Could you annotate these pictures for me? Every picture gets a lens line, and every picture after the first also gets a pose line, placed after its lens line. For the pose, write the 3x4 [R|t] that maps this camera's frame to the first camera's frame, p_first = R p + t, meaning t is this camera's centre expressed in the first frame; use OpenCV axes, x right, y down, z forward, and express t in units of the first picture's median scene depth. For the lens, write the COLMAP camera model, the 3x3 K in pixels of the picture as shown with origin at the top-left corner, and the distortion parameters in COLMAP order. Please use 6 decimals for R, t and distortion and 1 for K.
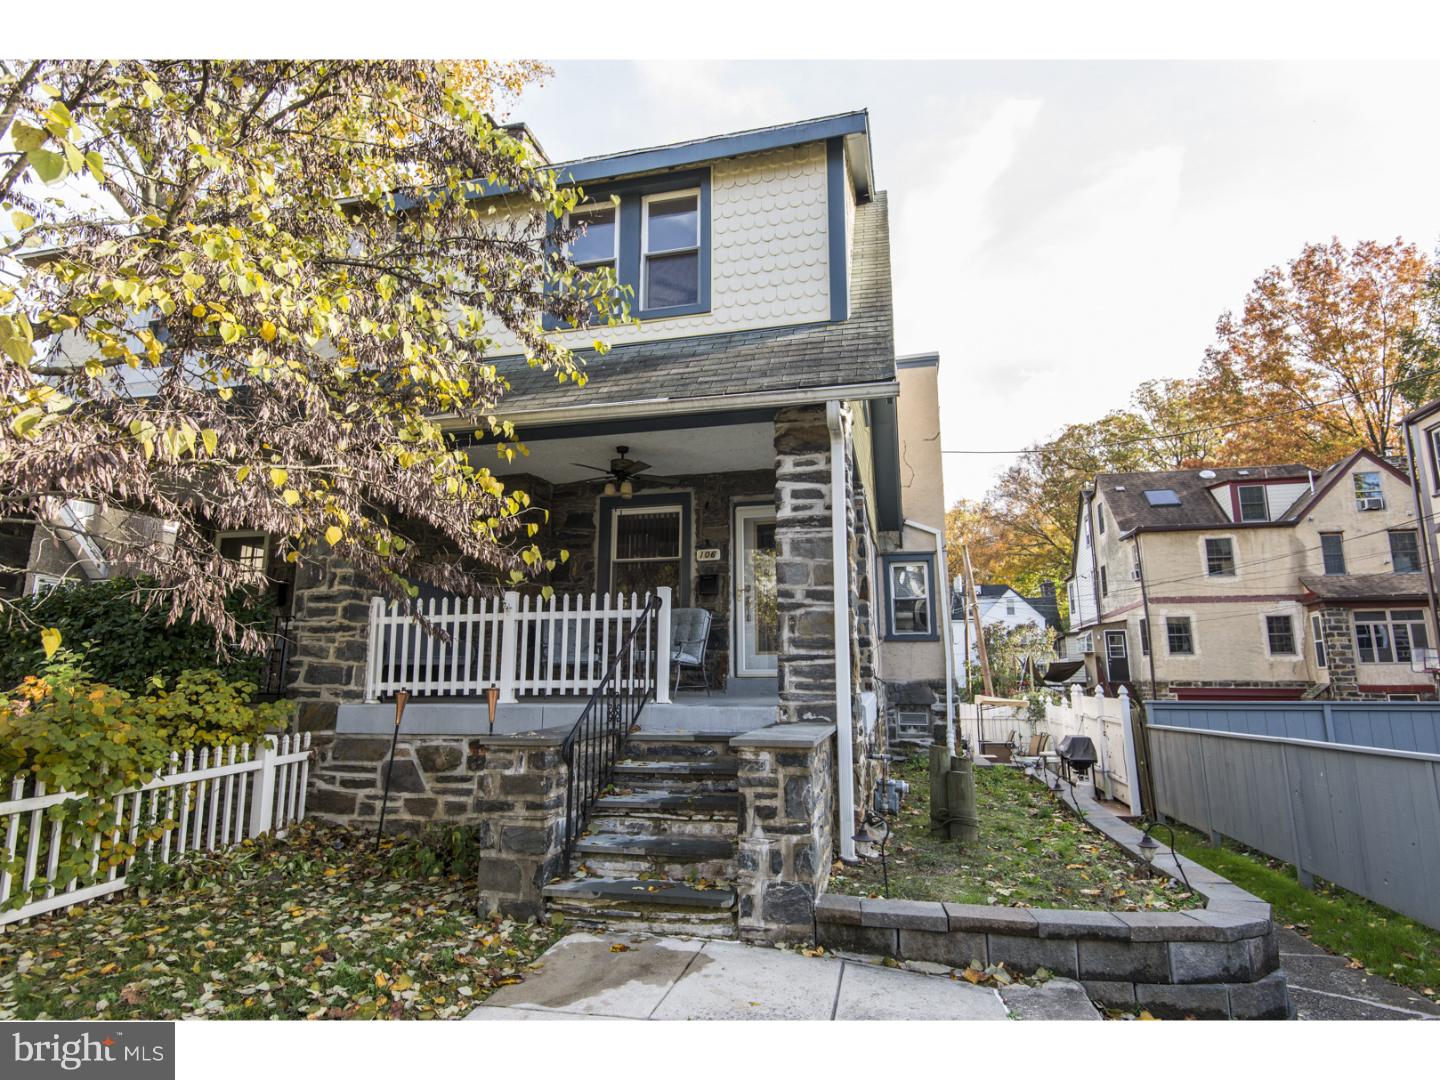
lens RADIAL K [[770.4, 0, 720.6], [0, 770.4, 540.8], [0, 0, 1]] dist [0.013228, -0.005958]
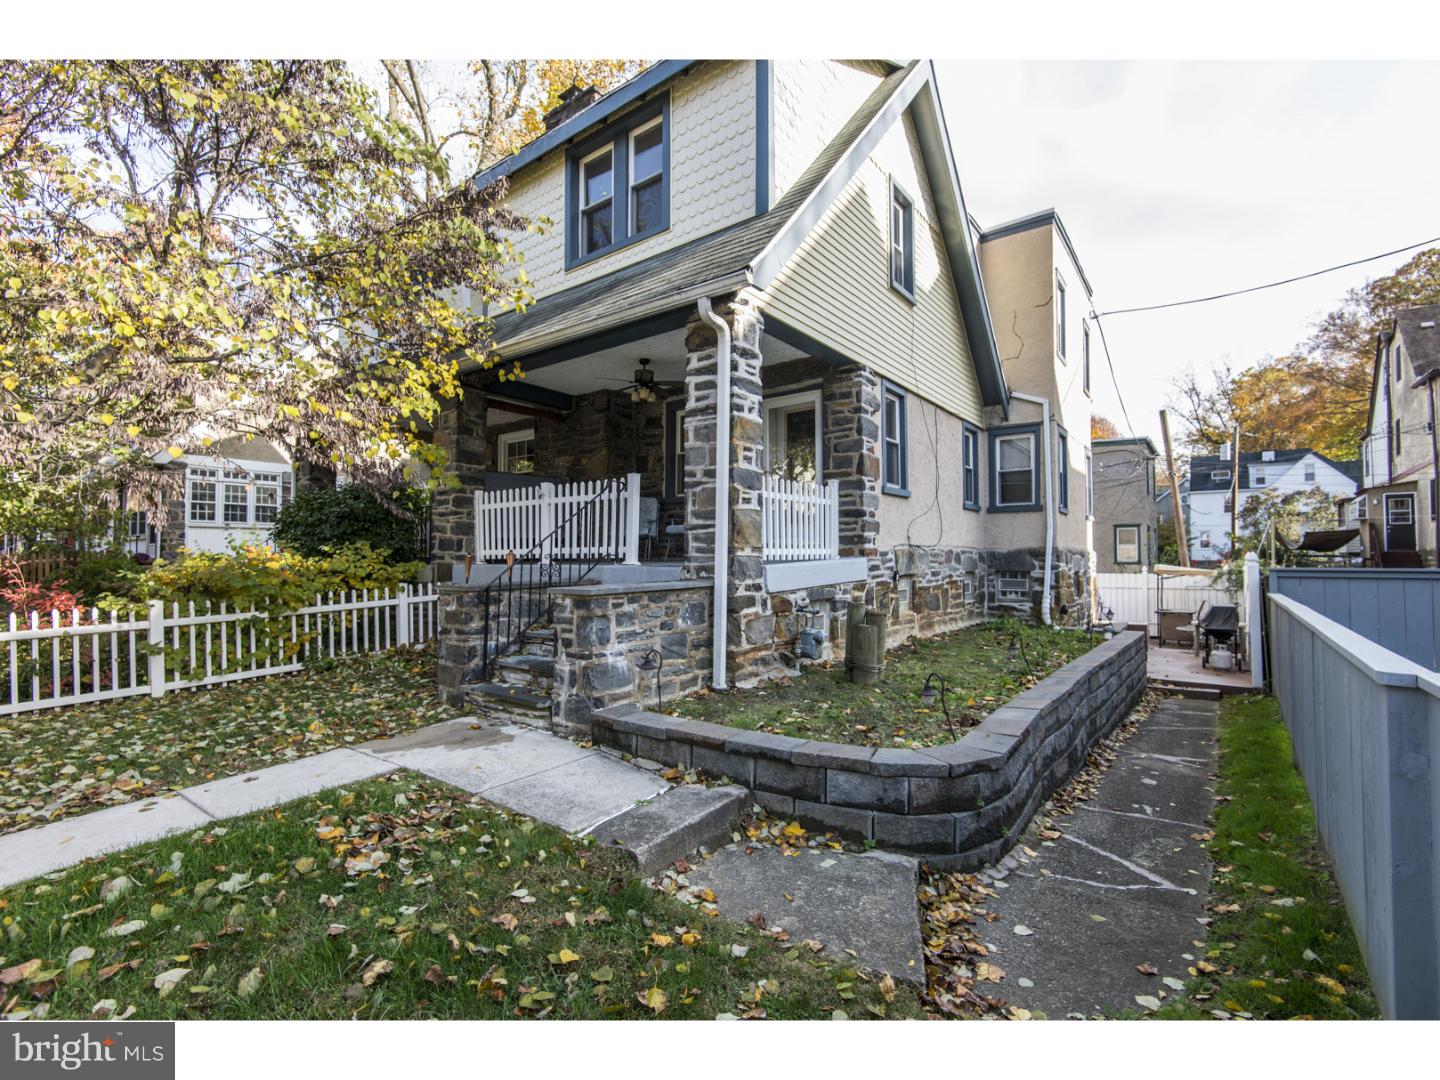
lens RADIAL K [[651.6, 0, 714.4], [0, 651.6, 545.3], [0, 0, 1]] dist [0.013271, -0.006193]
pose [[0.918606, -0.007694, -0.395099, 0.515026], [0.073065, 0.985879, 0.150677, 0.028774], [0.388360, -0.167280, 0.906197, 0.086754]]
